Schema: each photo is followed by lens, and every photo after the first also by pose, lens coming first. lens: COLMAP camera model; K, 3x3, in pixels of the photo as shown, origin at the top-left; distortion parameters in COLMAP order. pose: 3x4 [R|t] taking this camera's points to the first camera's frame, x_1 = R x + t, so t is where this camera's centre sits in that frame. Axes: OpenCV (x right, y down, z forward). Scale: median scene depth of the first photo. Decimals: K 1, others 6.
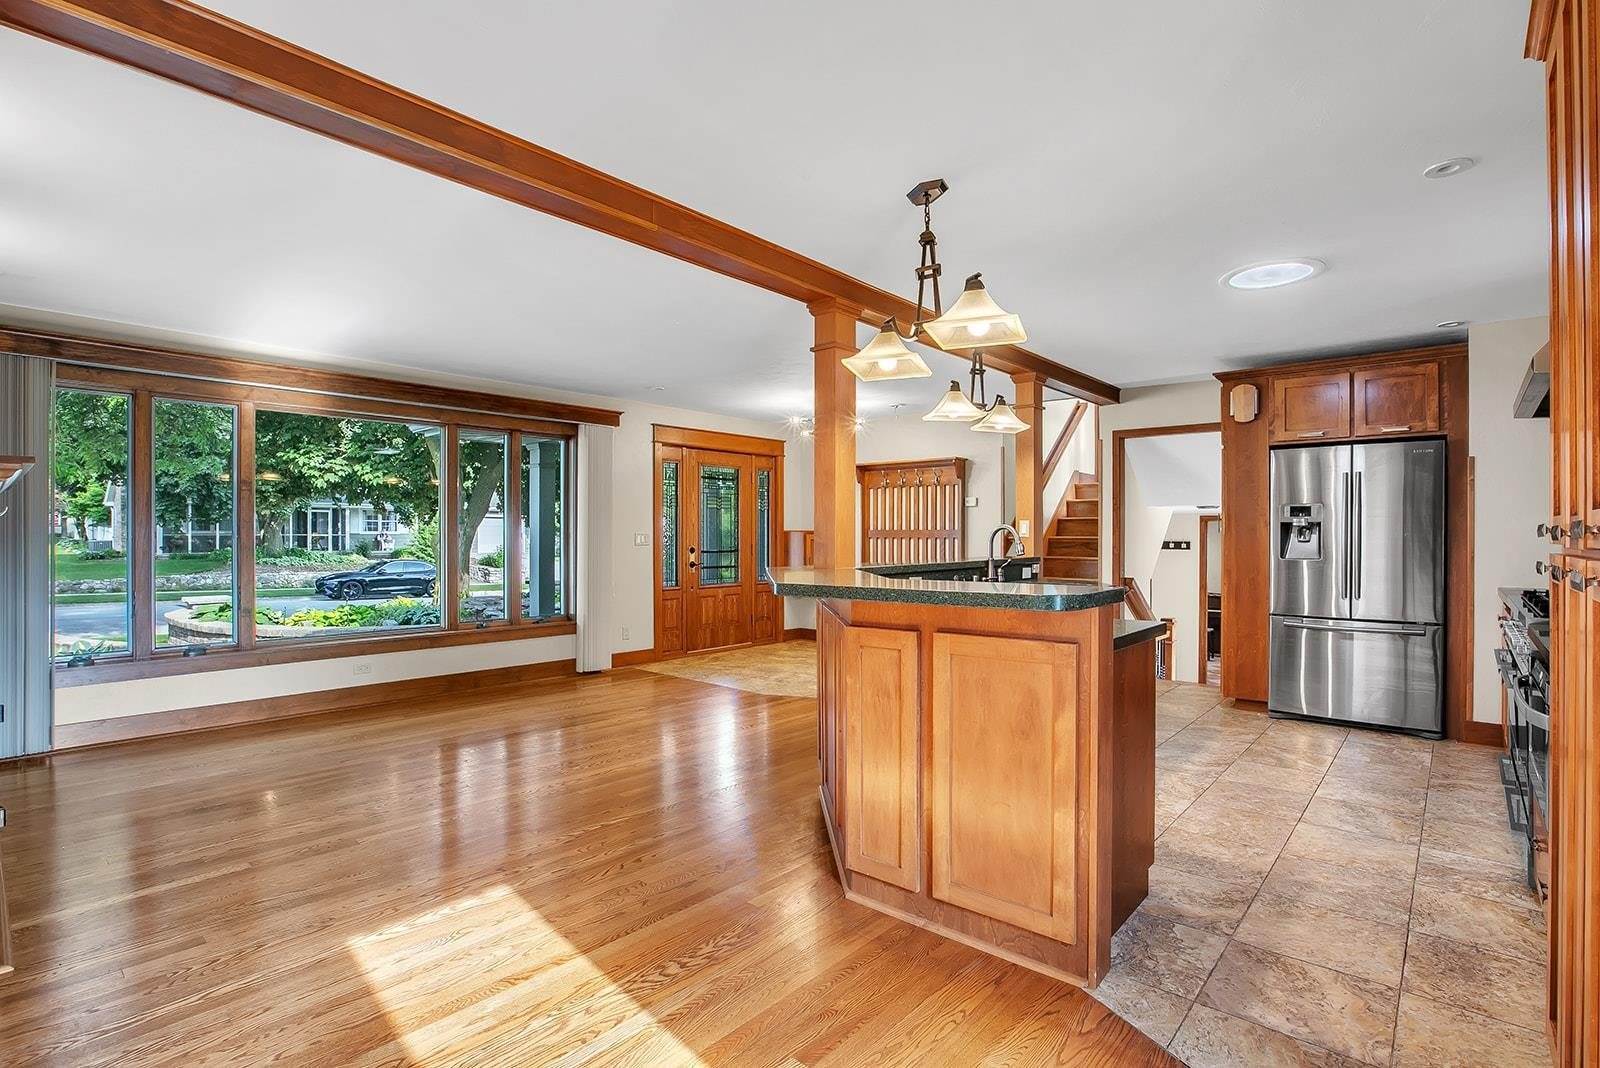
lens RADIAL K [[739.1, 0, 799.7], [0, 739.1, 532.5], [0, 0, 1]] dist [-0.004348, 0.001574]
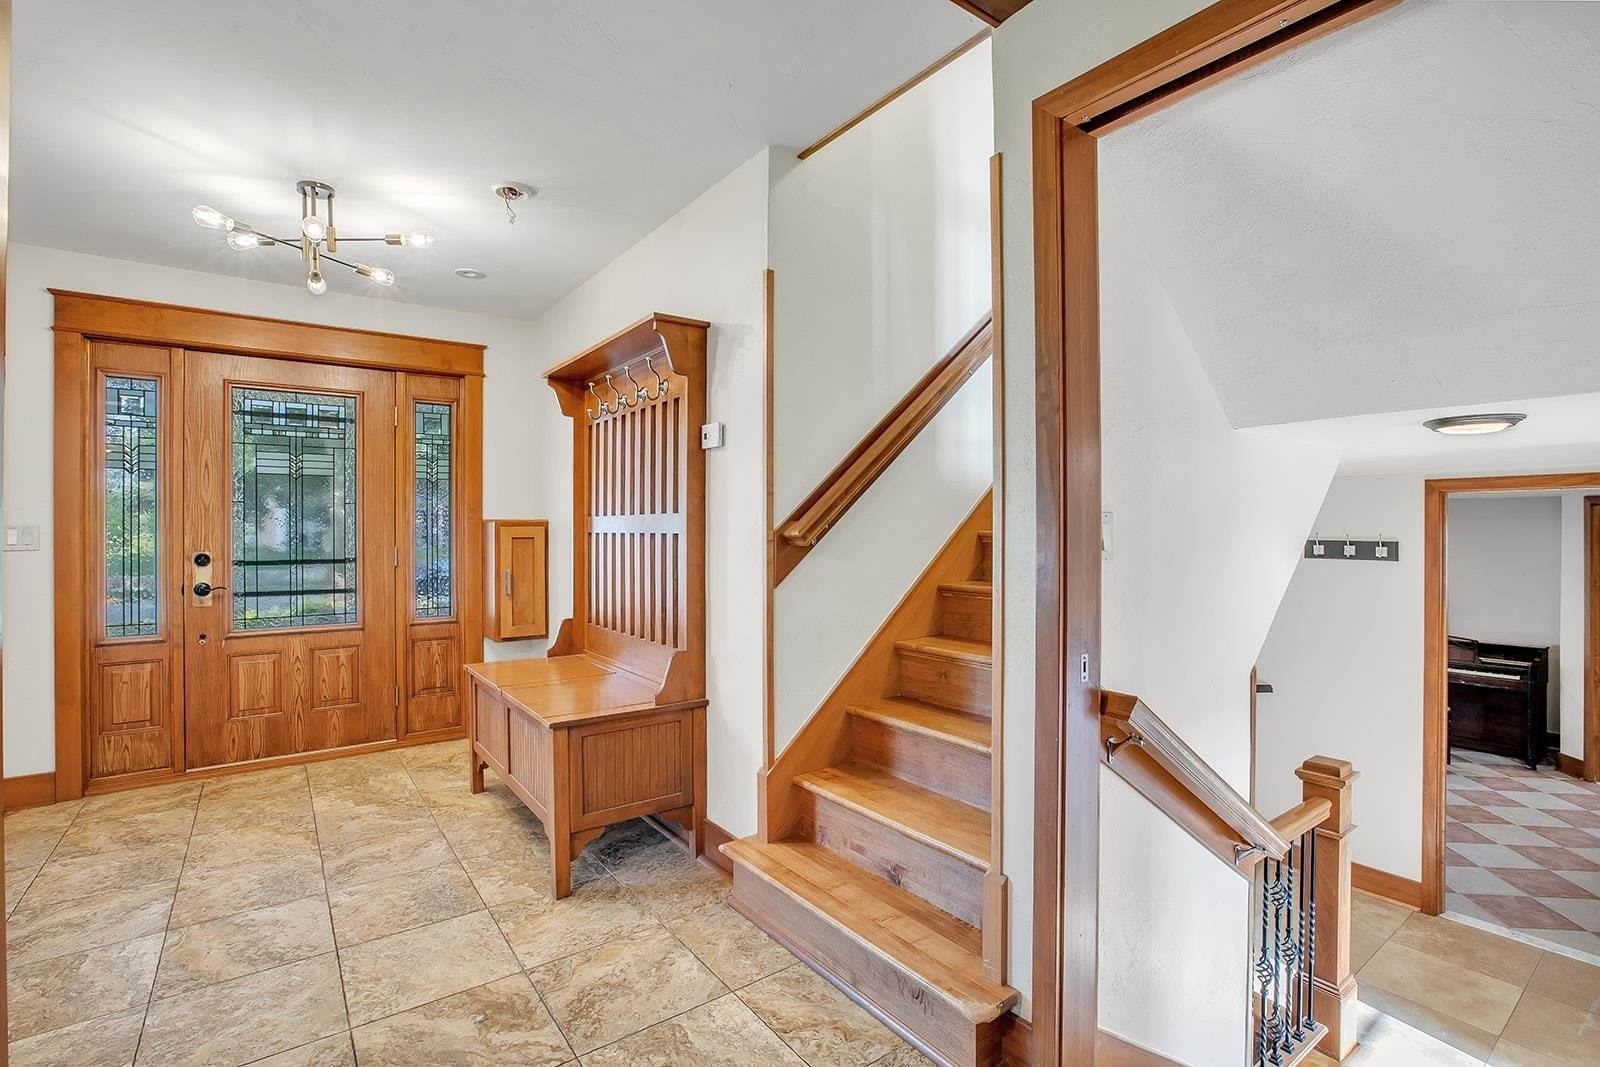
lens RADIAL K [[739.1, 0, 799.4], [0, 739.1, 540.4], [0, 0, 1]] dist [-0.004348, 0.001574]
pose [[0.975871, -0.001407, -0.218344, 0.324538], [0.002970, 0.999972, 0.006826, 0.008720], [0.218328, -0.007310, 0.975848, 0.581565]]
